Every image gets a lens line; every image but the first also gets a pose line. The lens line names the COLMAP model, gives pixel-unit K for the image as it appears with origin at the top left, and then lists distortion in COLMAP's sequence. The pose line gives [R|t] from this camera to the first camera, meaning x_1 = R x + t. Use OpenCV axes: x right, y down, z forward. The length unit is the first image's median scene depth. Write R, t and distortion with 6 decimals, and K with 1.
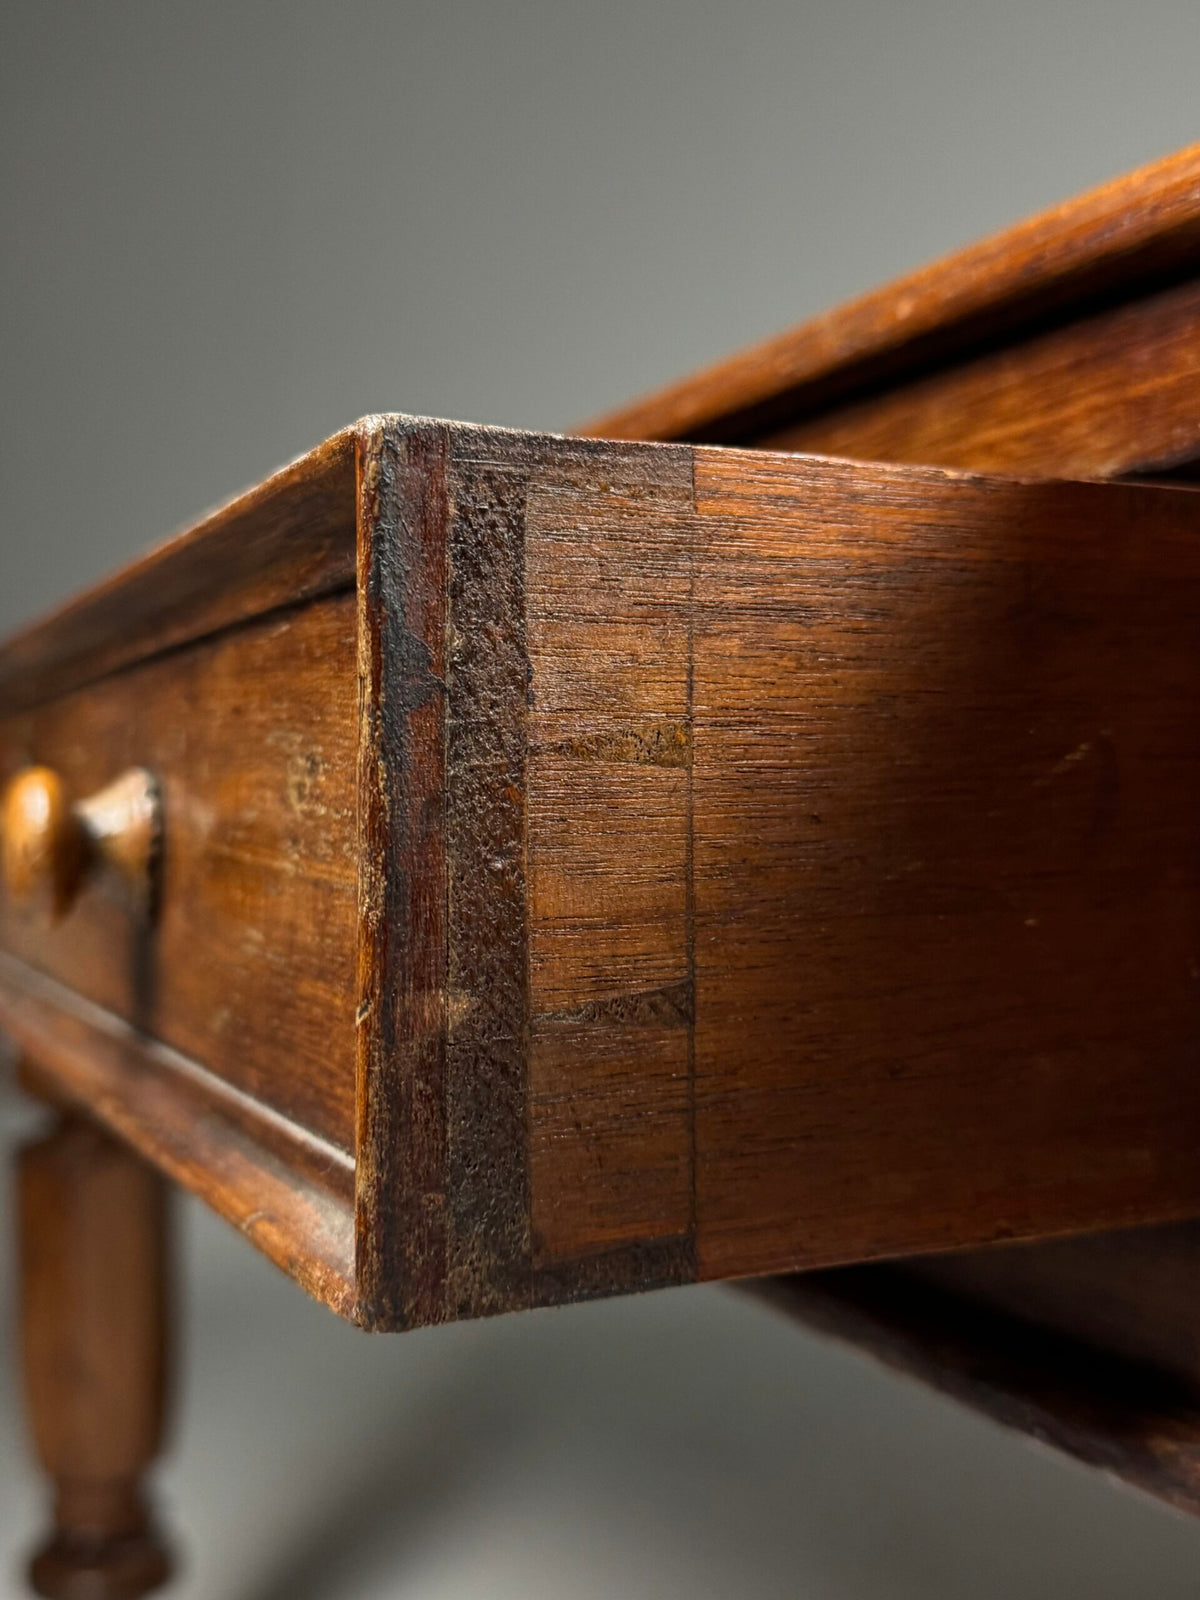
lens RADIAL K [[1803.1, 0, 600.0], [0, 1803.1, 800.0], [0, 0, 1]] dist [0.143780, -0.464540]
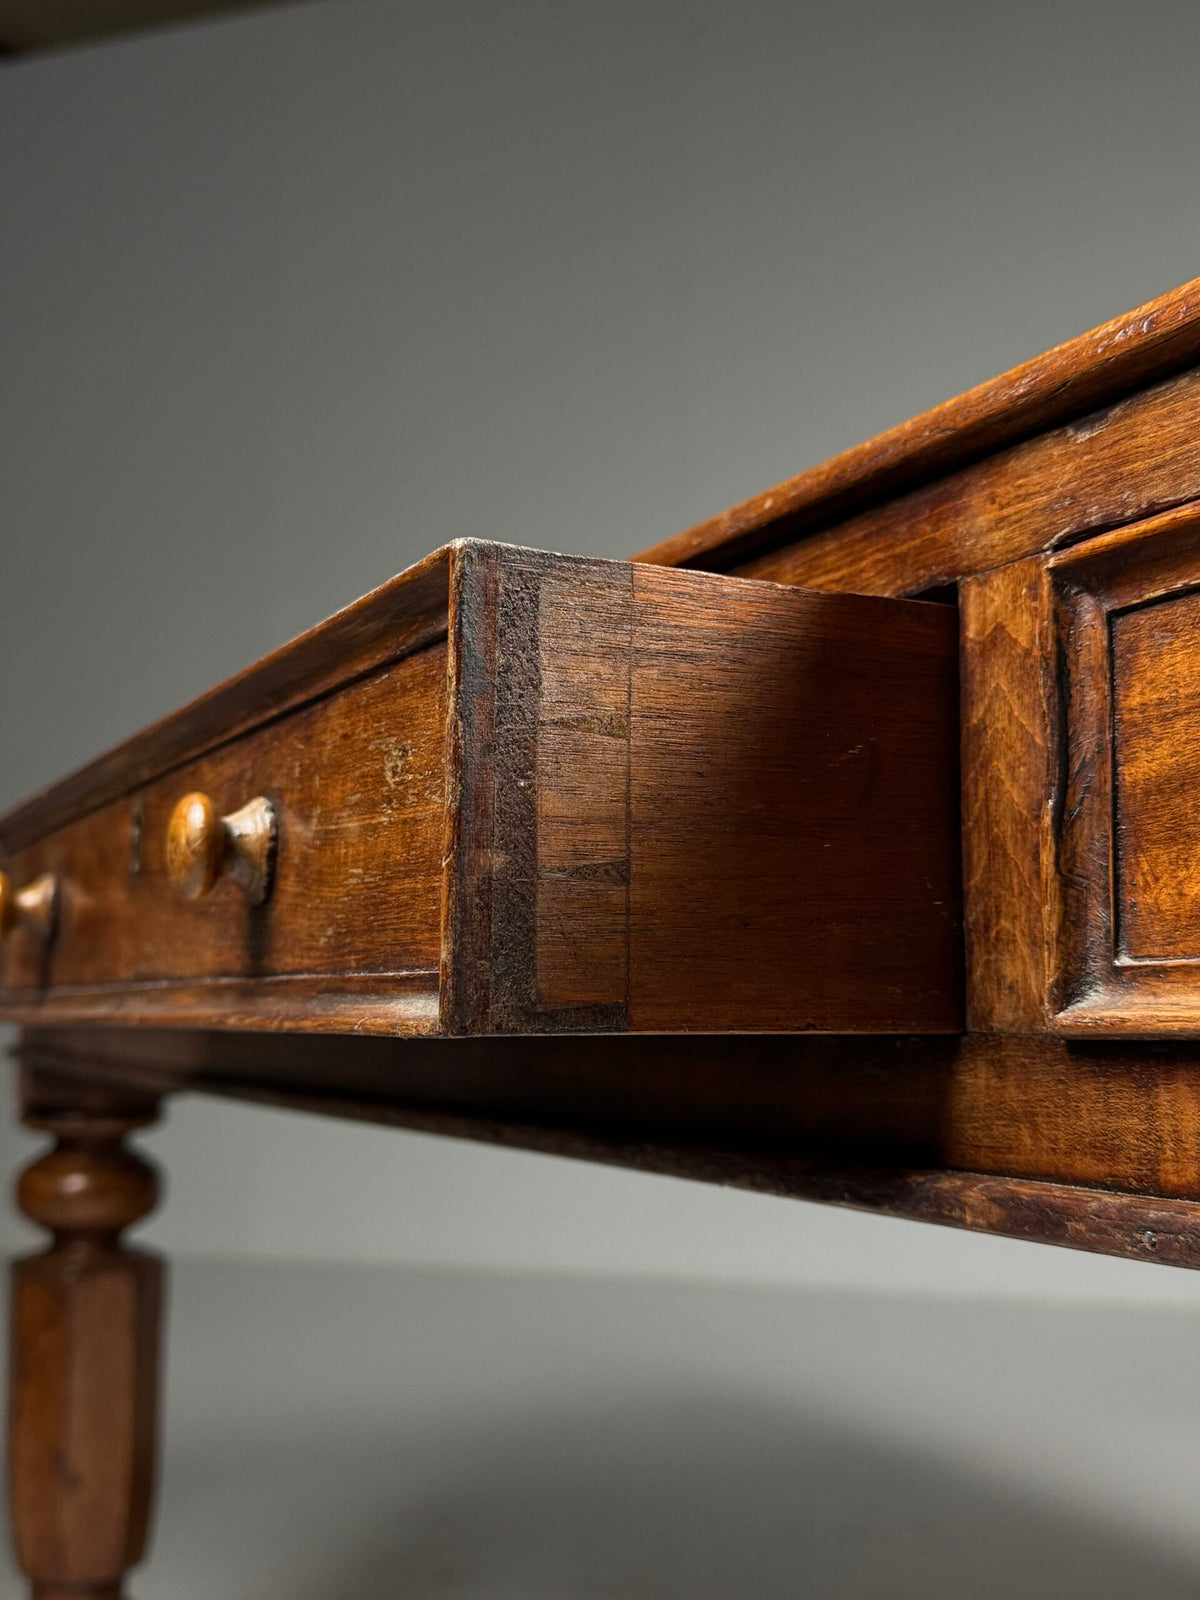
lens RADIAL K [[1803.1, 0, 600.0], [0, 1803.1, 800.0], [0, 0, 1]] dist [0.143780, -0.464540]
pose [[0.999456, 0.016549, 0.028534, -0.027899], [-0.012857, 0.992067, -0.125052, 0.262010], [-0.030378, 0.124617, 0.991740, -0.745375]]
